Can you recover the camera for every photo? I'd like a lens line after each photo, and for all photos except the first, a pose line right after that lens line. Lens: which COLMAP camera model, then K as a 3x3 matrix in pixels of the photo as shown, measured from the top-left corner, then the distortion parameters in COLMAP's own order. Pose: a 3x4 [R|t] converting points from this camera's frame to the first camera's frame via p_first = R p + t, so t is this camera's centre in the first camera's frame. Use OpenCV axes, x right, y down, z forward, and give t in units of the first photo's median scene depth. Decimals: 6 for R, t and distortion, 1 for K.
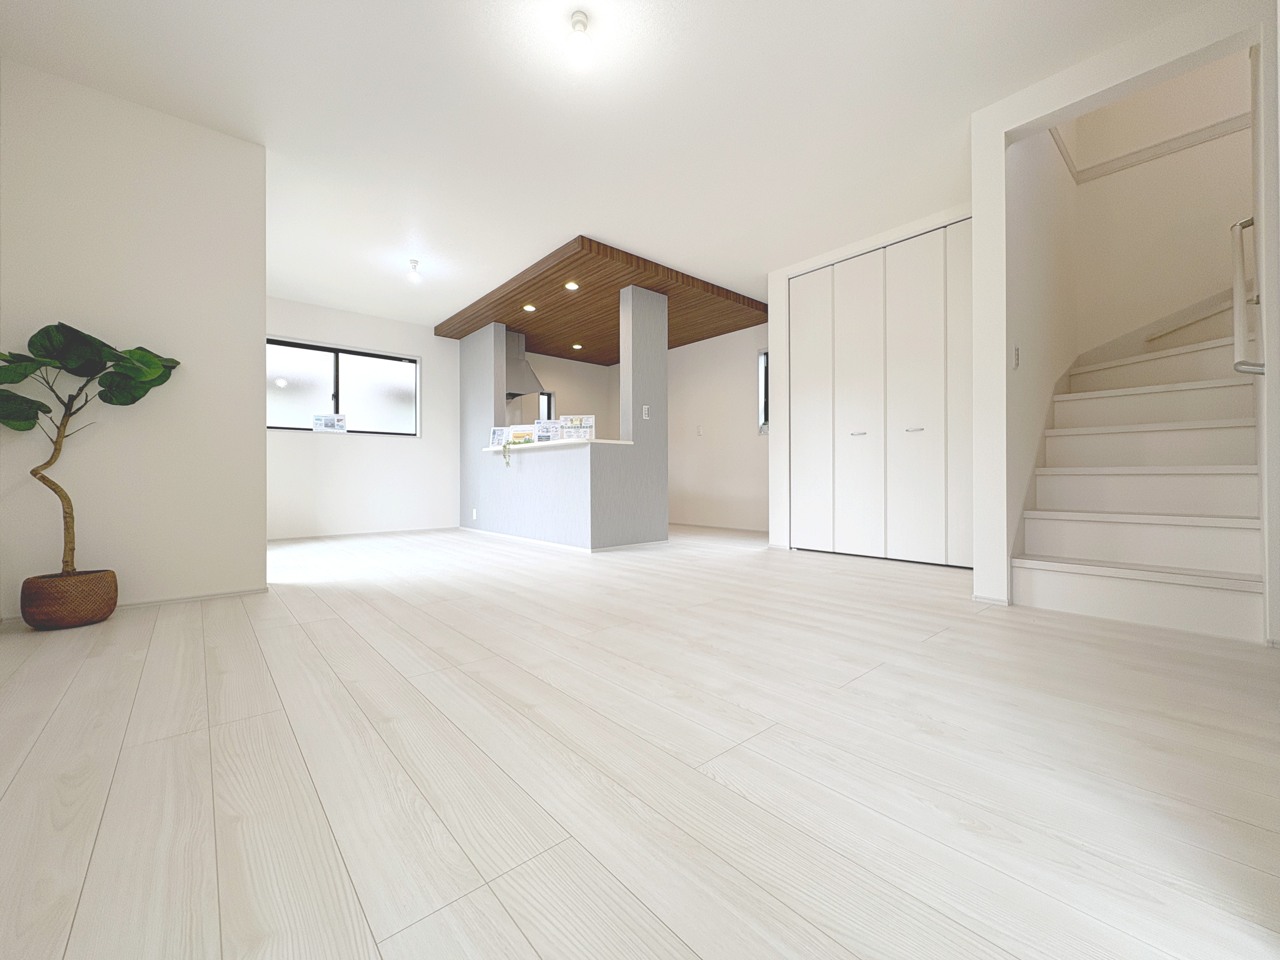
lens RADIAL K [[510.1, 0, 641.1], [0, 510.1, 479.6], [0, 0, 1]] dist [0.001019, 0.000694]
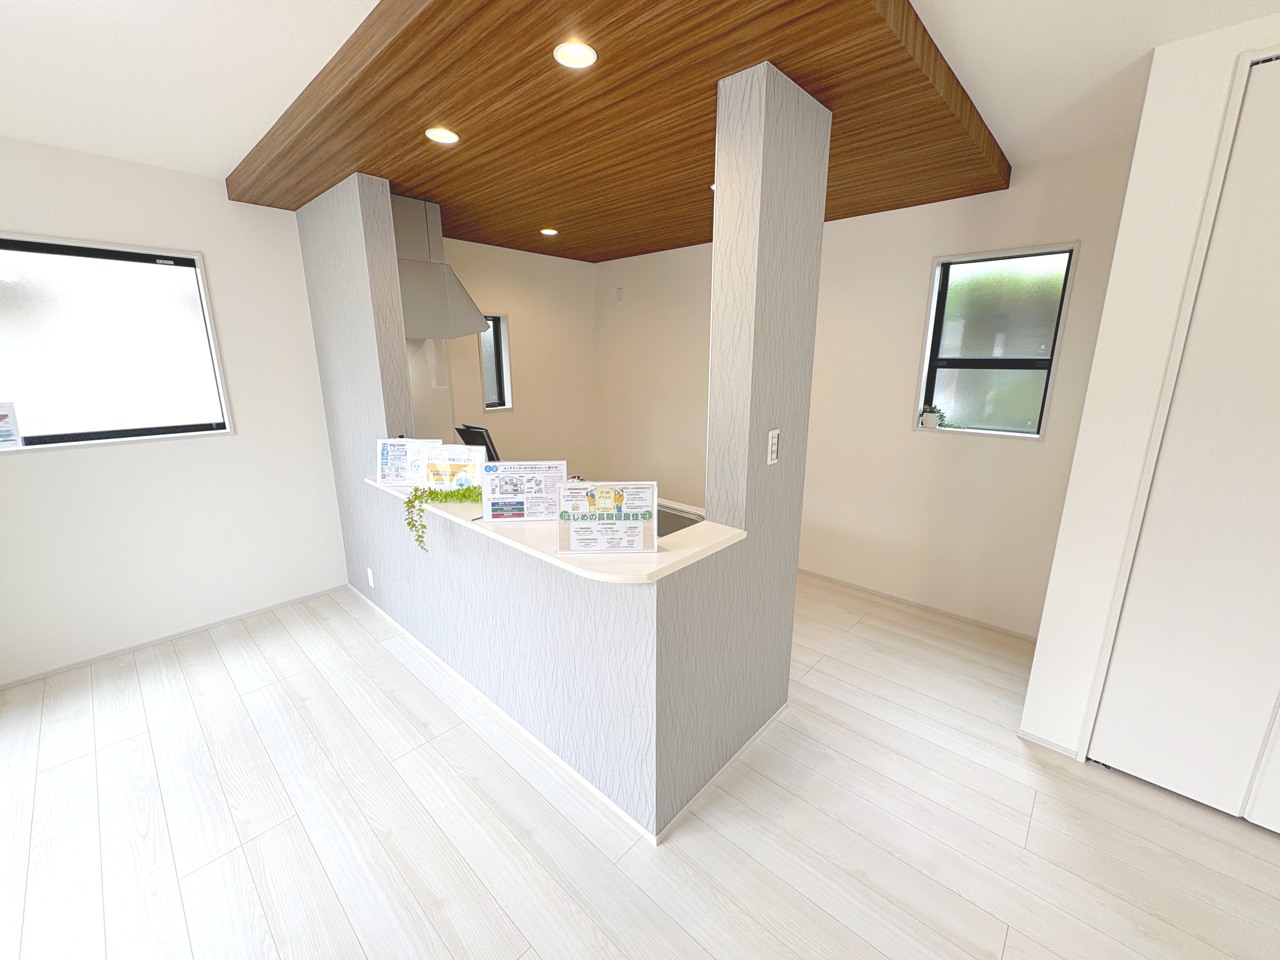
lens RADIAL K [[510.1, 0, 640.5], [0, 510.1, 475.1], [0, 0, 1]] dist [0.001019, 0.000694]
pose [[0.994524, -0.022715, 0.102006, -0.130743], [-0.001319, 0.973284, 0.229599, -0.199560], [-0.104496, -0.228476, 0.967925, 0.627373]]
